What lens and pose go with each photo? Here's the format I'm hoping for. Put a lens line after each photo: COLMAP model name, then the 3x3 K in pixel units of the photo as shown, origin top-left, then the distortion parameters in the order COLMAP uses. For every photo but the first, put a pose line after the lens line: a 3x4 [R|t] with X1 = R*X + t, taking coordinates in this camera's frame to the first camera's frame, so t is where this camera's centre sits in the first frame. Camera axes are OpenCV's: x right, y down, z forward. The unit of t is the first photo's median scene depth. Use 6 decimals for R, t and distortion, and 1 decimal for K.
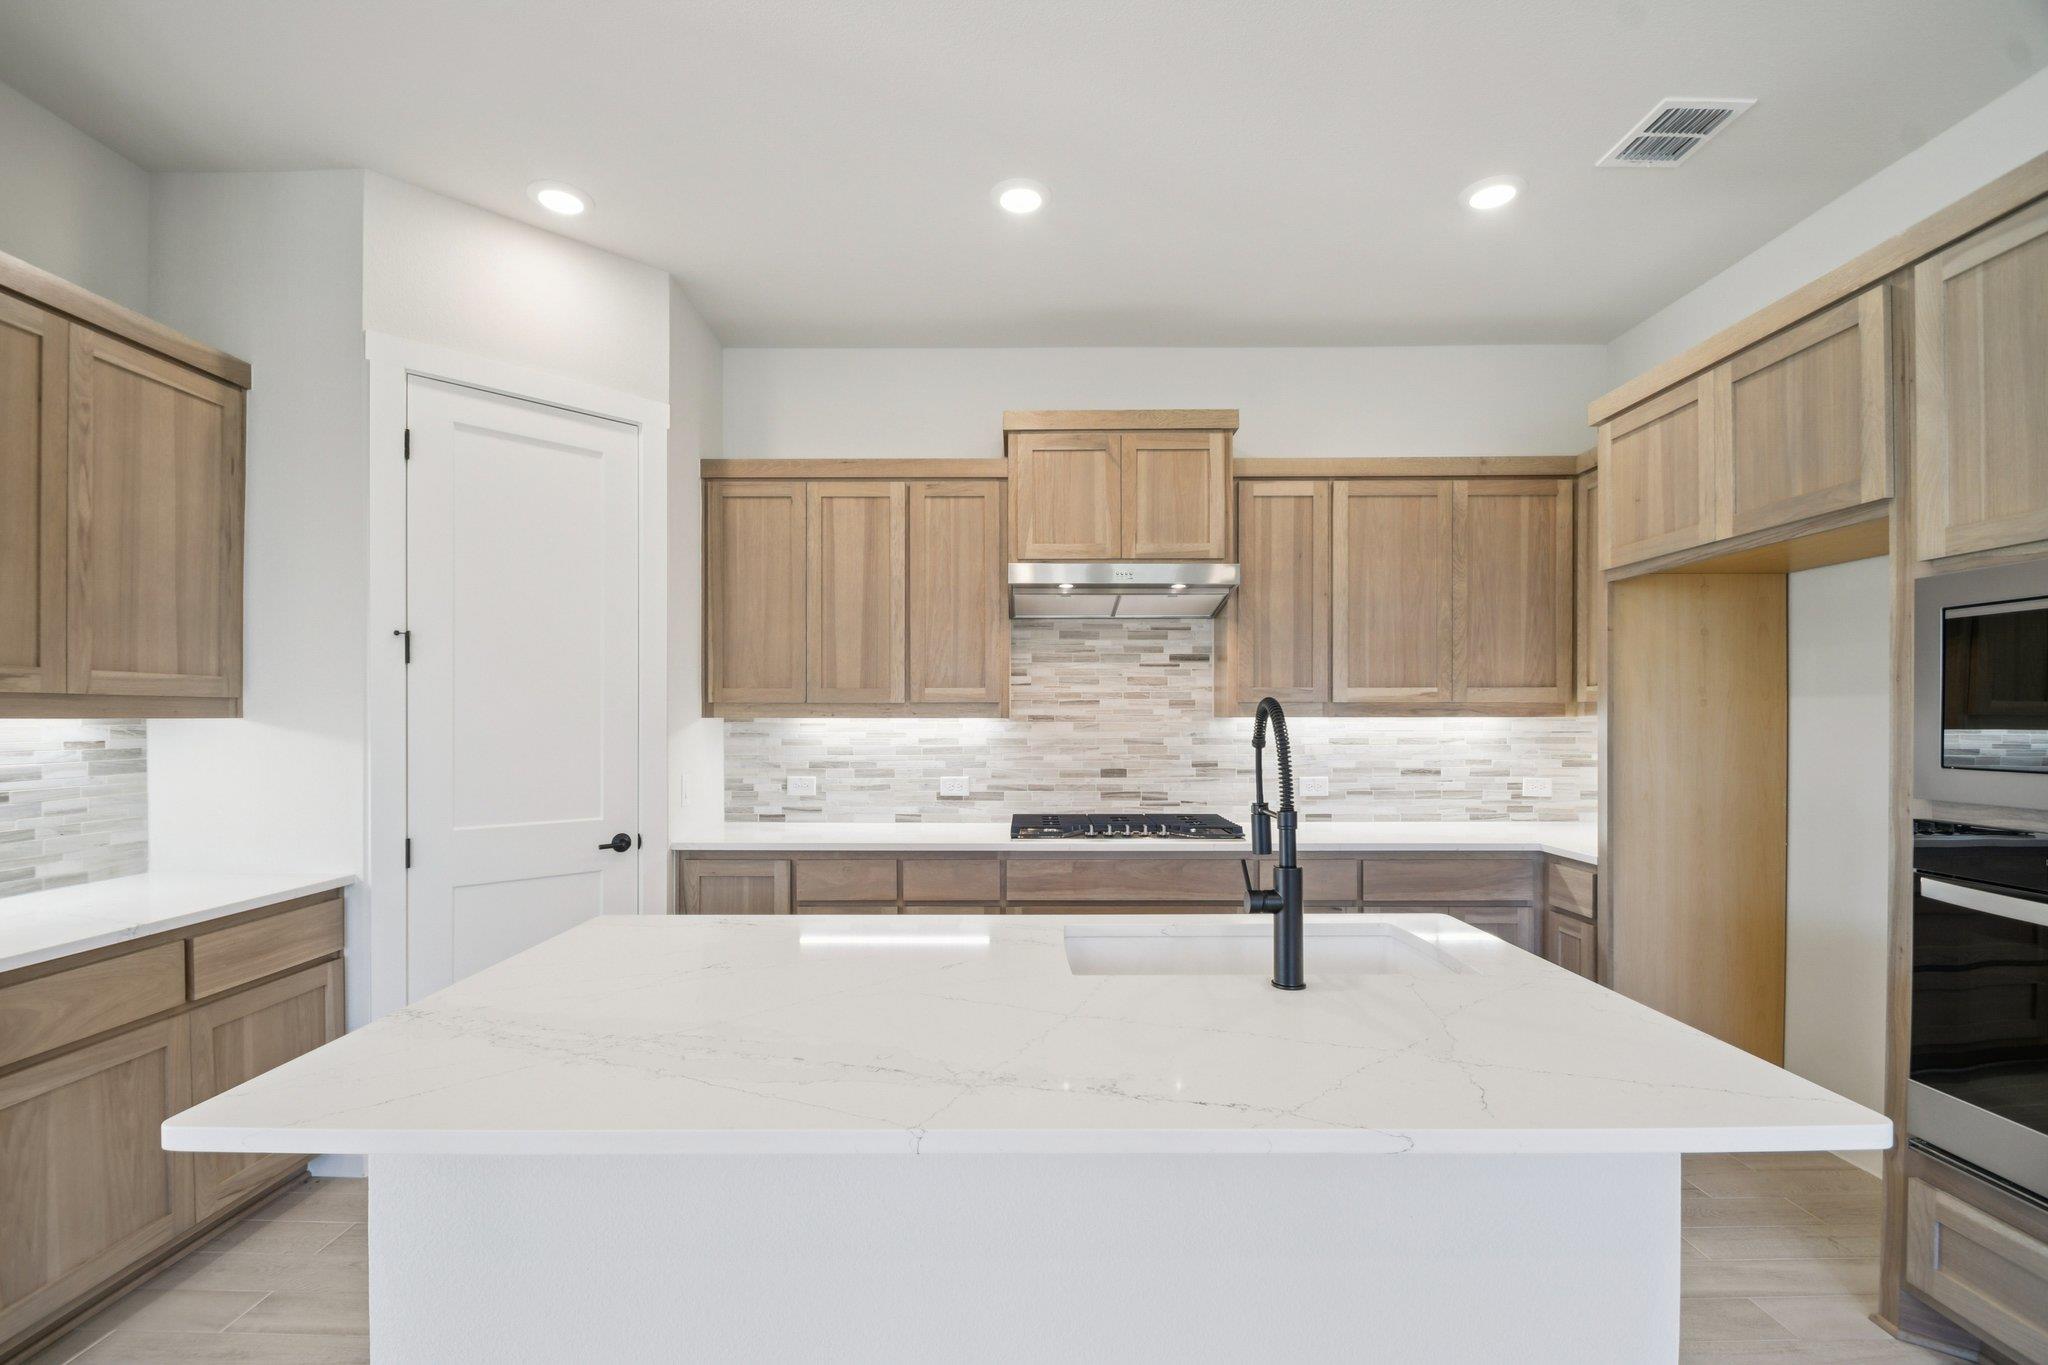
lens RADIAL K [[900.3, 0, 1022.4], [0, 900.3, 722.9], [0, 0, 1]] dist [-0.009500, -0.002174]
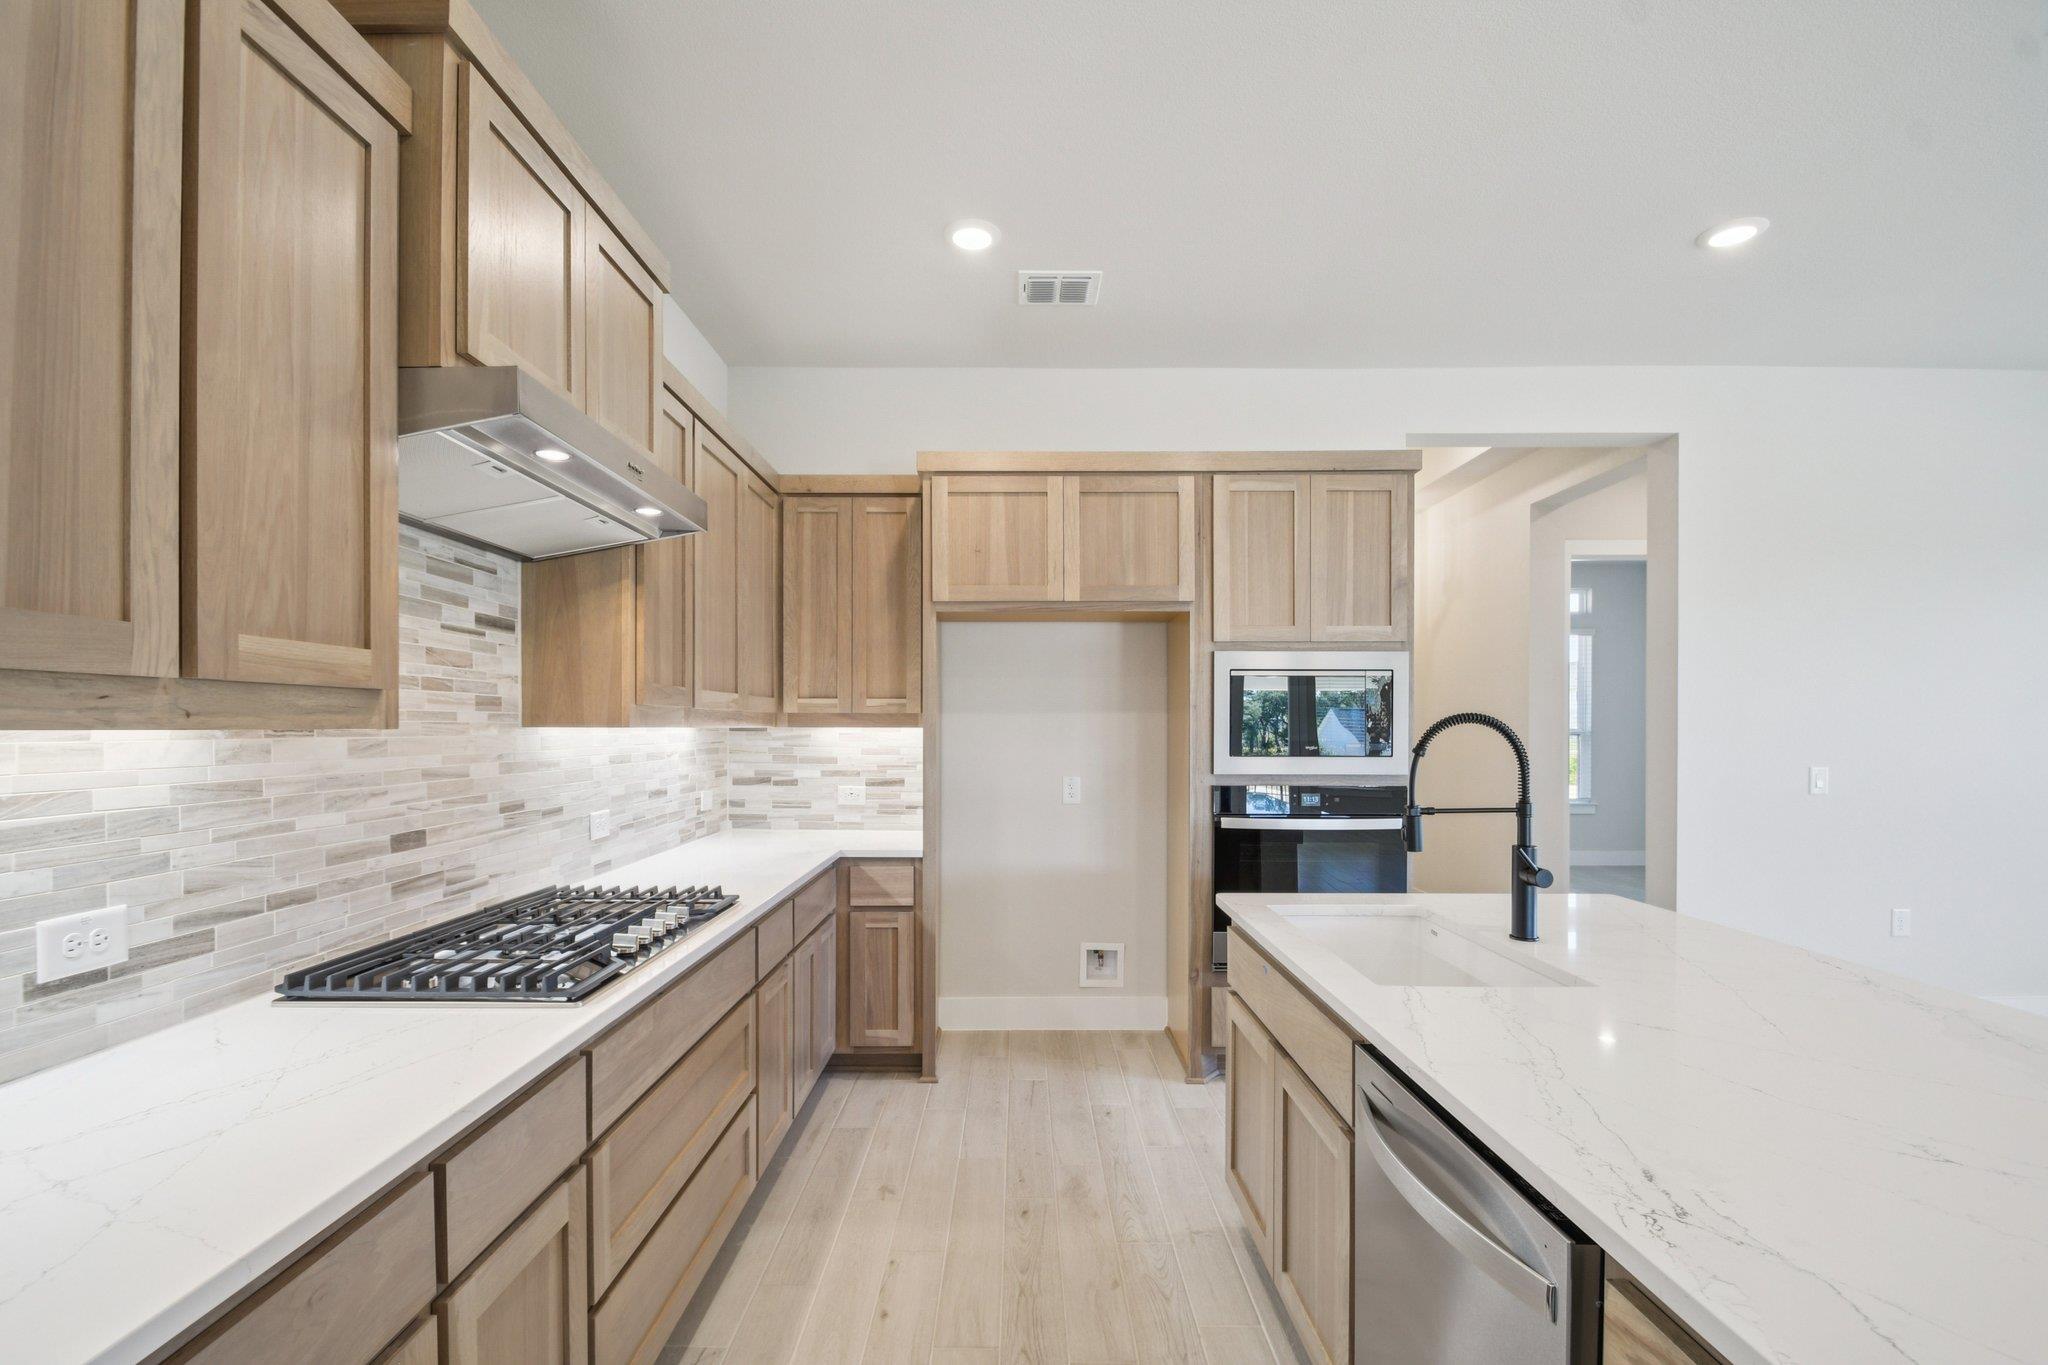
lens RADIAL K [[900.3, 0, 1012.4], [0, 900.3, 733.5], [0, 0, 1]] dist [-0.009500, -0.002174]
pose [[0.005331, -0.005891, 0.999968, -0.417649], [0.003945, 0.999975, 0.005870, -0.004495], [-0.999978, 0.003914, 0.005354, 0.724959]]
